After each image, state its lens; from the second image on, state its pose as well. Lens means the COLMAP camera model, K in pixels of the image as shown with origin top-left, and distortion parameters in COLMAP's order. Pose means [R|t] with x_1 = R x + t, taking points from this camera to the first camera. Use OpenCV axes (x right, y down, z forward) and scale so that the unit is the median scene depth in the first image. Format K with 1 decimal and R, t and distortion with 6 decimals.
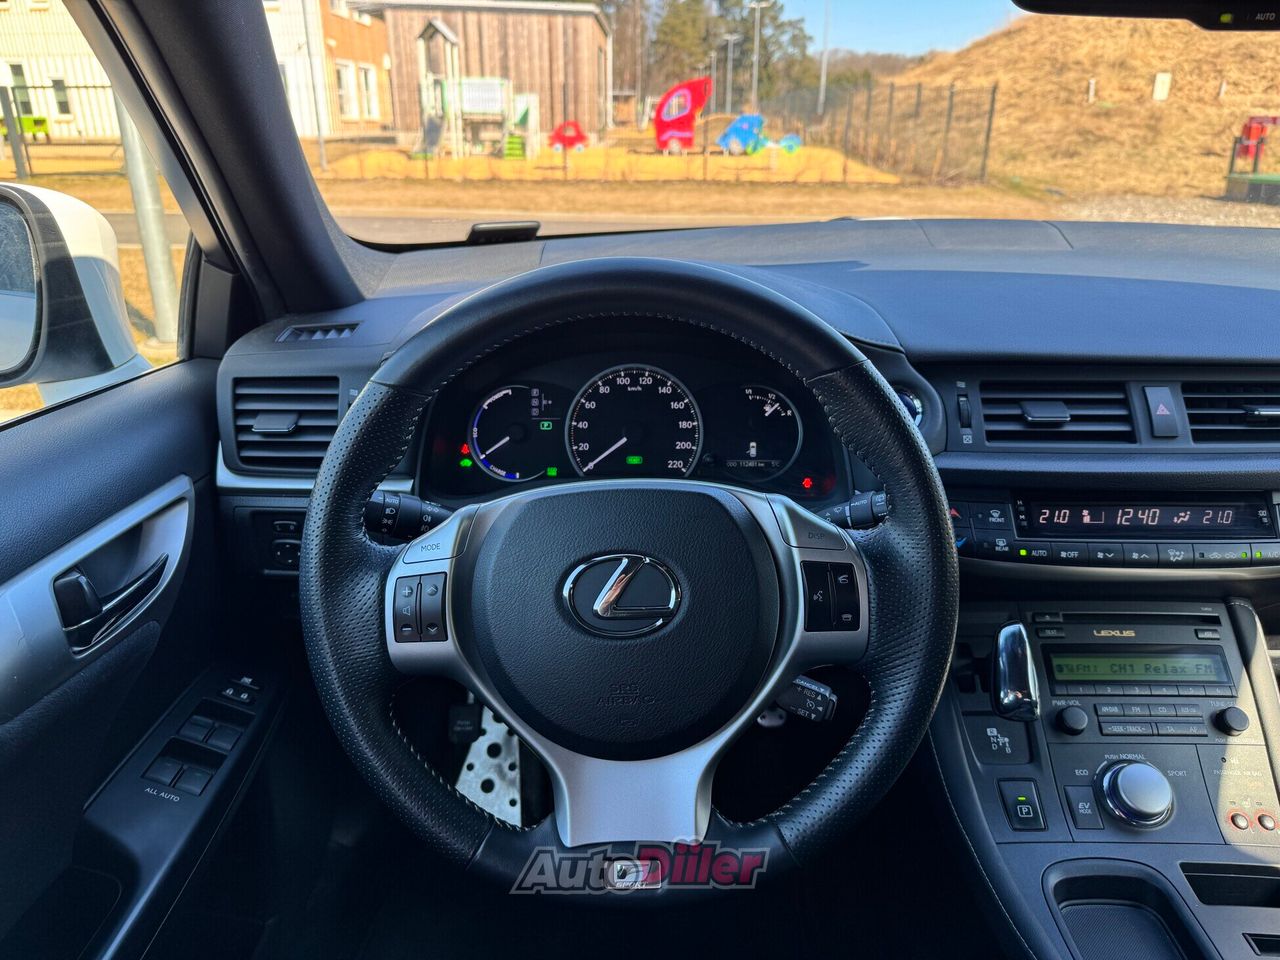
lens RADIAL K [[927.6, 0, 640.0], [0, 927.6, 480.0], [0, 0, 1]] dist [-0.008605, -0.000281]
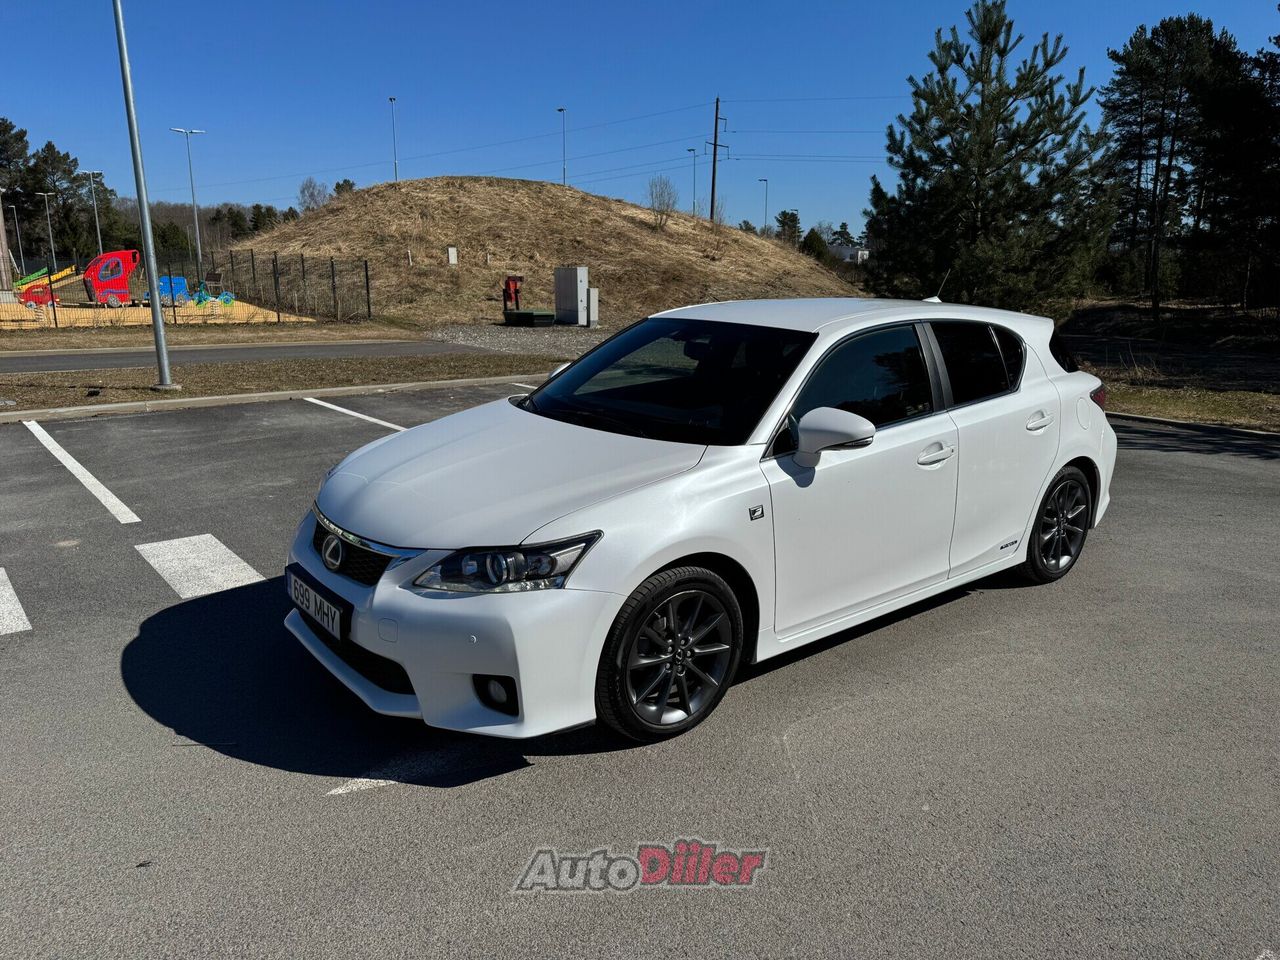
lens RADIAL K [[885.1, 0, 645.9], [0, 885.1, 515.7], [0, 0, 1]] dist [0.045907, -0.078138]
pose [[0.761522, -0.170224, 0.625386, -0.221536], [0.231068, 0.972796, -0.016582, 0.108522], [-0.605550, 0.157134, 0.780139, -0.328907]]
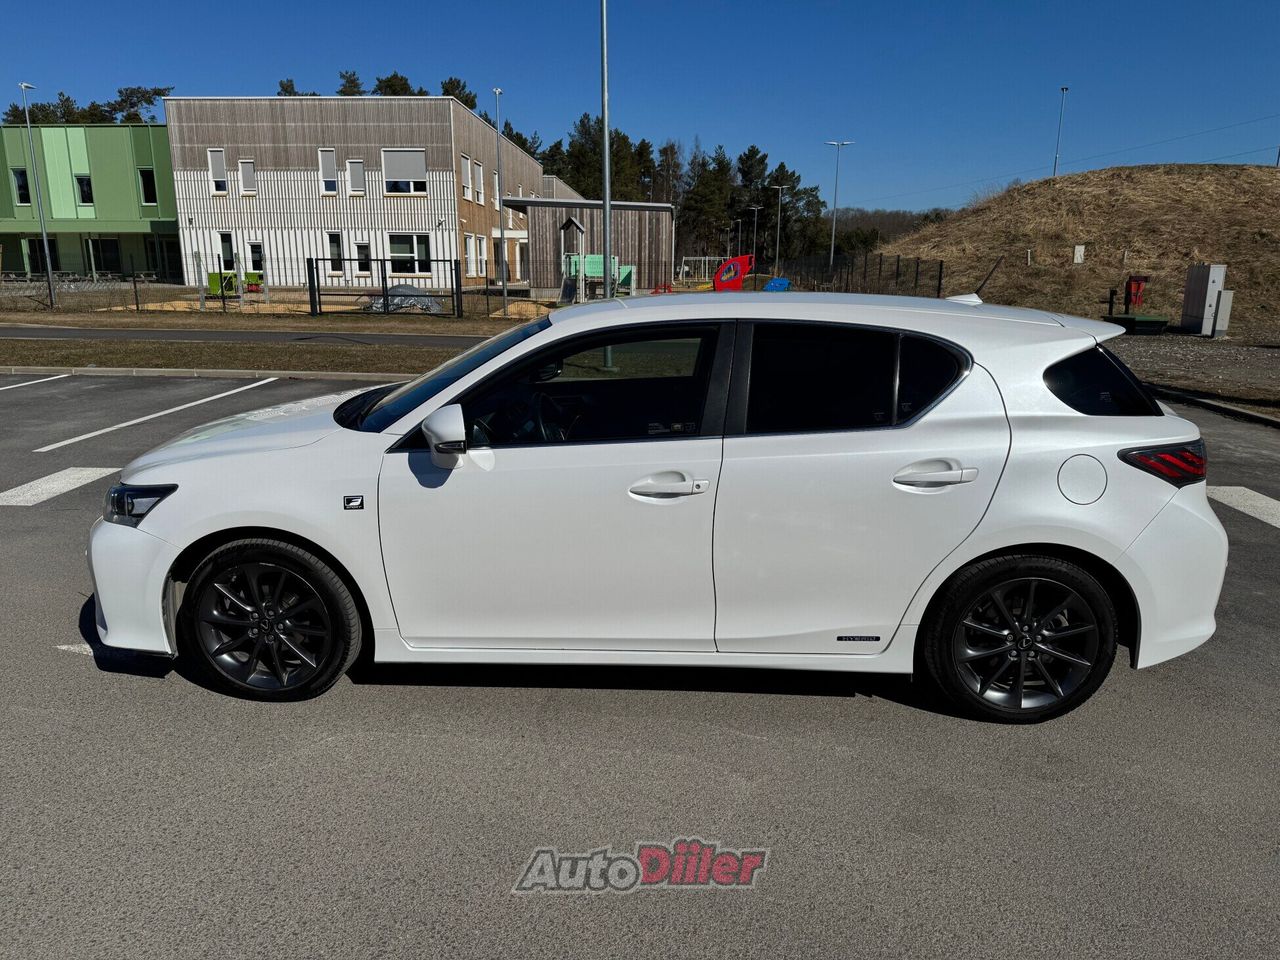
lens RADIAL K [[895.9, 0, 640.0], [0, 895.9, 480.0], [0, 0, 1]] dist [0.061612, -0.086245]
pose [[0.999634, 0.006607, -0.026232, -0.065145], [-0.010244, 0.989950, -0.141043, 0.126324], [0.025036, 0.141260, 0.989656, -0.369117]]
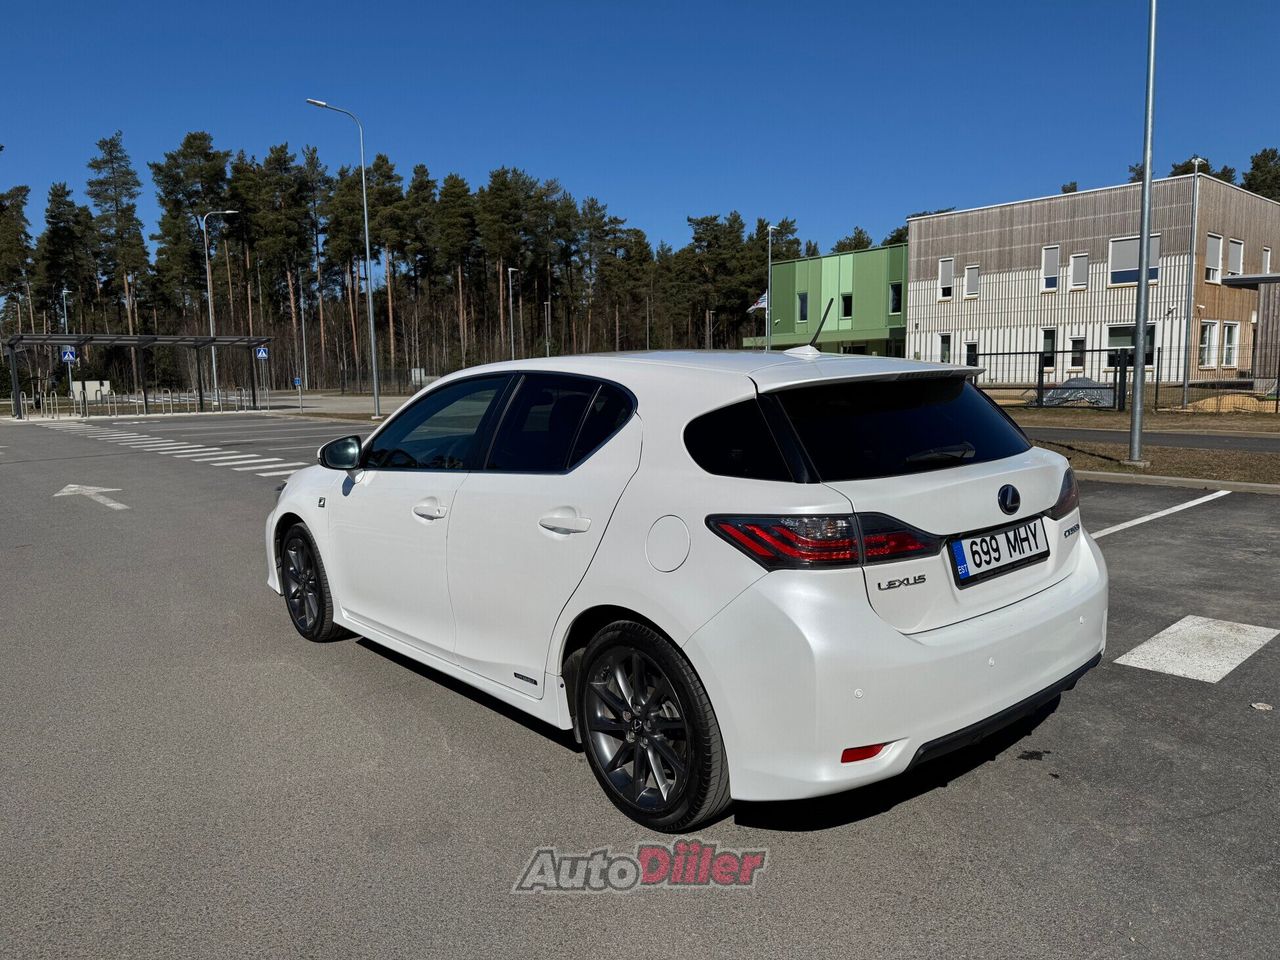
lens RADIAL K [[895.9, 0, 640.0], [0, 895.9, 480.0], [0, 0, 1]] dist [0.061612, -0.086245]
pose [[0.670644, 0.071528, -0.738323, 0.082646], [-0.251794, 0.958194, -0.135885, 0.115331], [0.697737, 0.277036, 0.660617, -0.311052]]
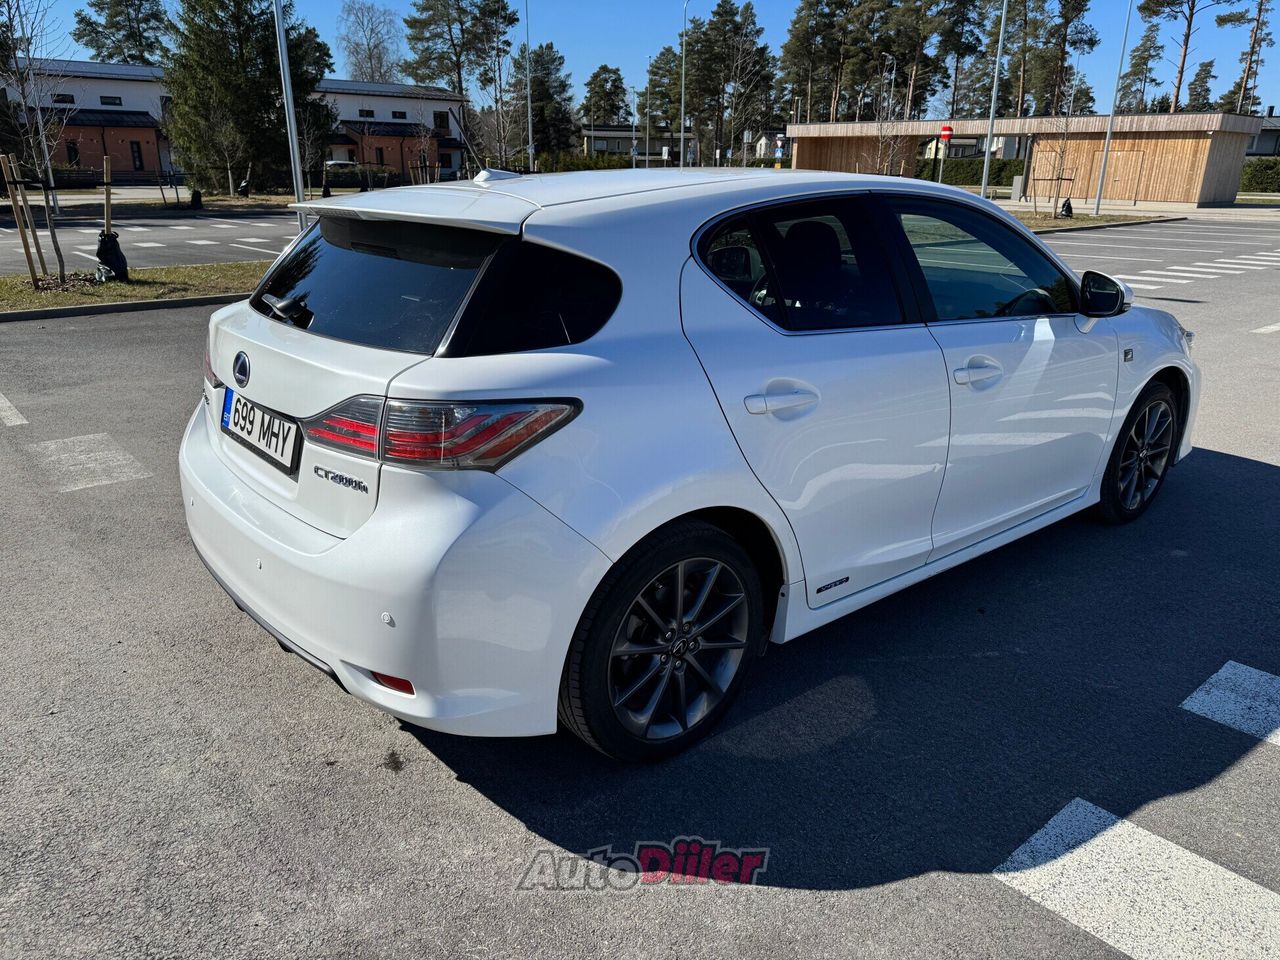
lens RADIAL K [[911.1, 0, 631.9], [0, 911.1, 479.8], [0, 0, 1]] dist [0.016850, -0.021850]
pose [[-0.758245, 0.199390, -0.620732, 0.059819], [-0.253133, 0.787362, 0.562125, 0.029030], [0.600823, 0.583356, -0.546541, -0.104649]]
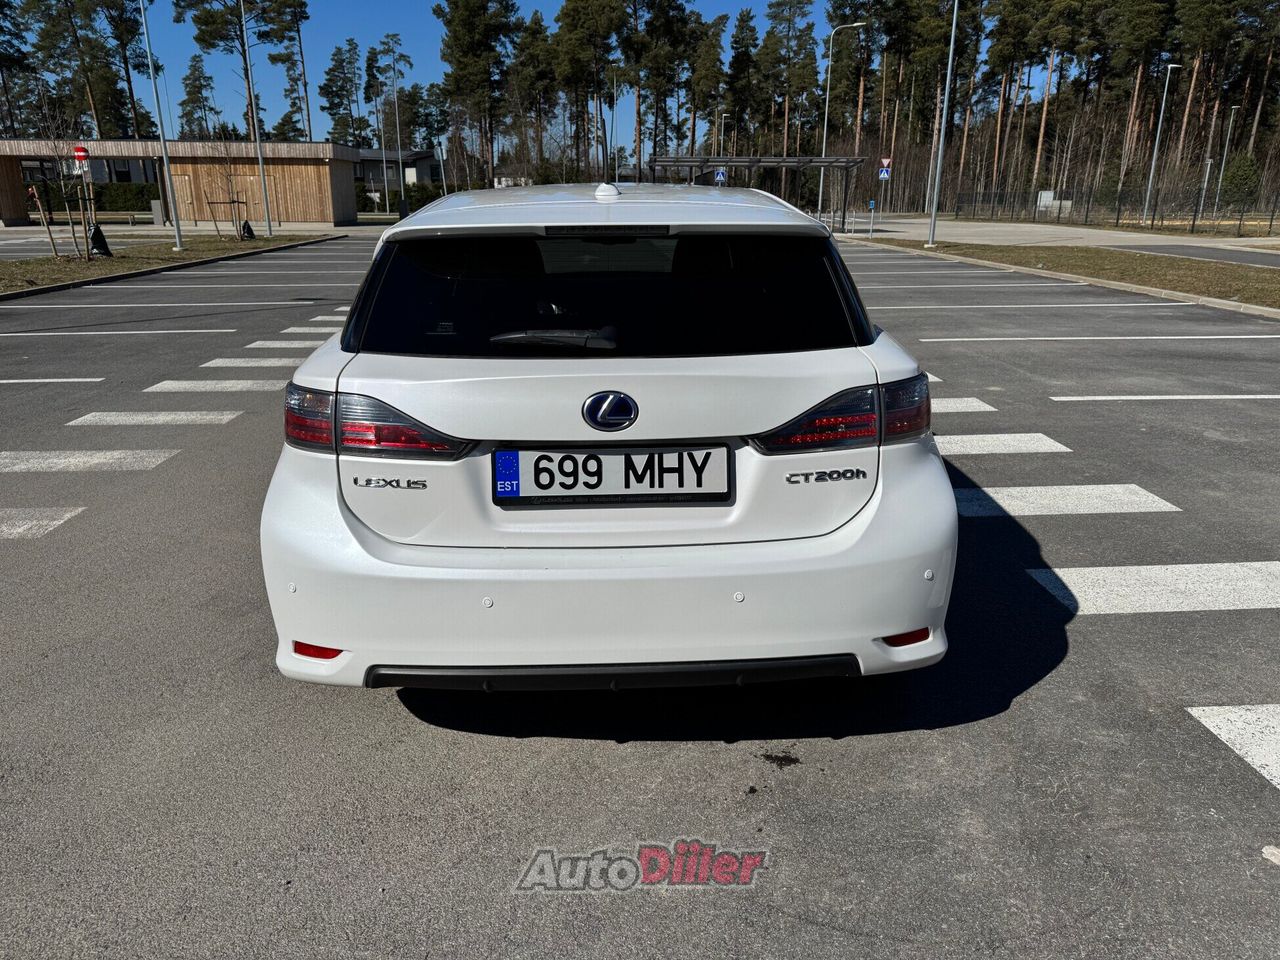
lens RADIAL K [[910.4, 0, 647.5], [0, 910.4, 467.6], [0, 0, 1]] dist [0.029001, -0.028219]
pose [[0.051268, 0.278369, -0.959105, 0.114877], [-0.369679, 0.897439, 0.240710, 0.070791], [0.927744, 0.342220, 0.148917, -0.203579]]
